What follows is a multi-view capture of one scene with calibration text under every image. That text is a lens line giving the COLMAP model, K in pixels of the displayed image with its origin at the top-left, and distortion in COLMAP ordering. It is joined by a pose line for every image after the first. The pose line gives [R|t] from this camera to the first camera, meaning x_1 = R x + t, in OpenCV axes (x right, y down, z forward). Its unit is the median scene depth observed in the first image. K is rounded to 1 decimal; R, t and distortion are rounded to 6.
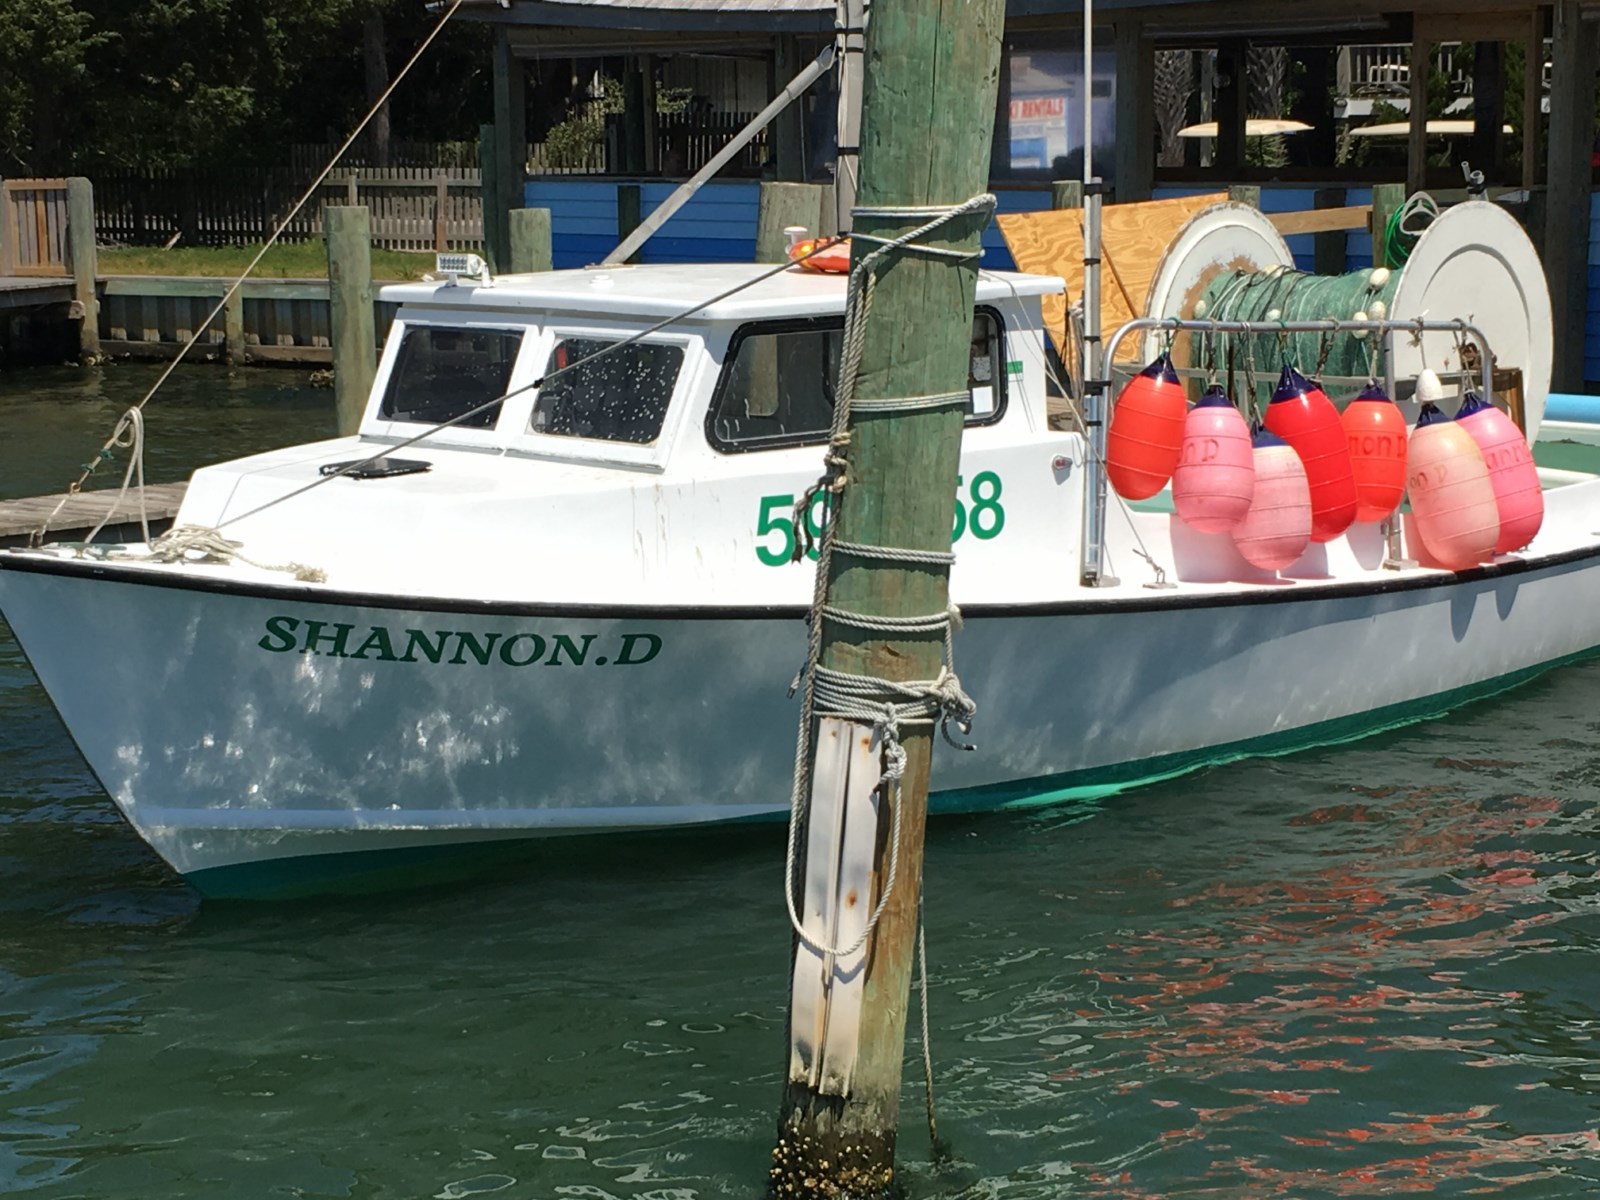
lens RADIAL K [[2980.5, 0, 817.9], [0, 2980.5, 624.3], [0, 0, 1]] dist [0.079571, 0.000000]
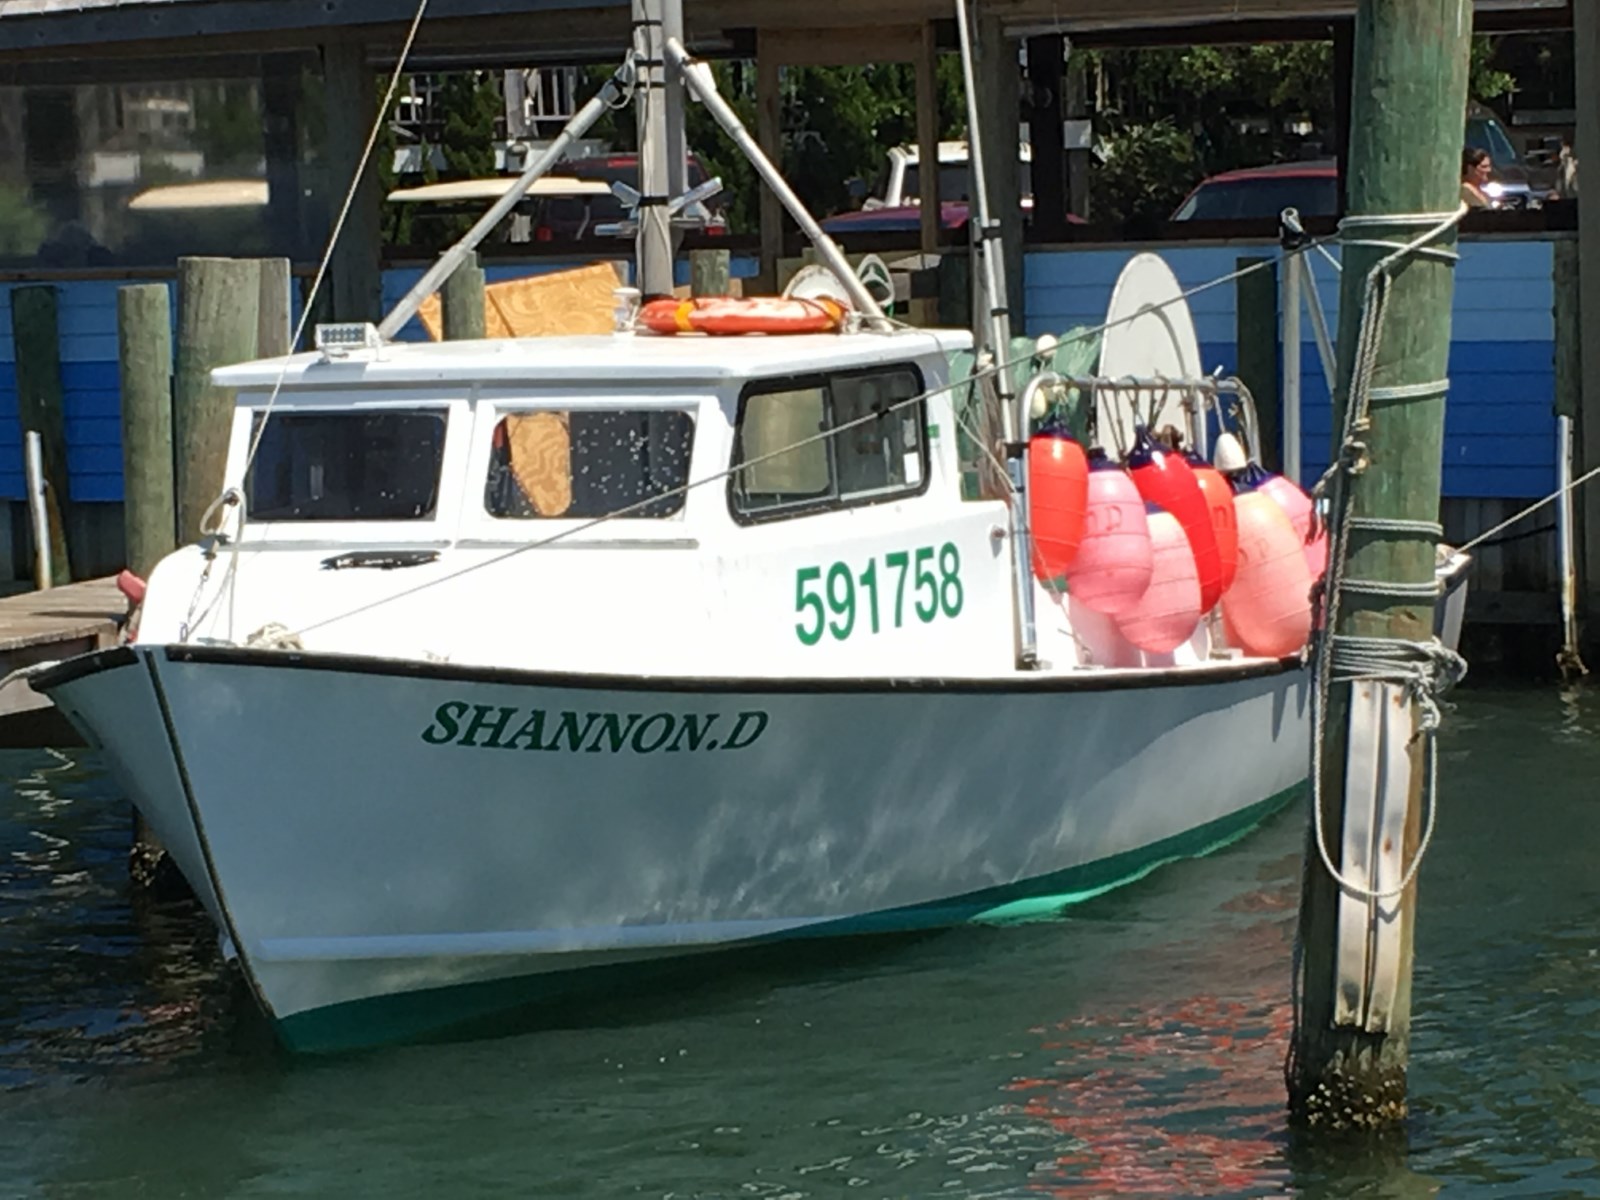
lens RADIAL K [[5416.2, 0, 800.2], [0, 5416.2, 603.9], [0, 0, 1]] dist [0.272661, 0.000000]
pose [[0.928220, -0.052485, 0.368312, -0.688705], [0.086520, 0.993309, -0.076500, 0.103553], [-0.361832, 0.102875, 0.926550, -0.582499]]
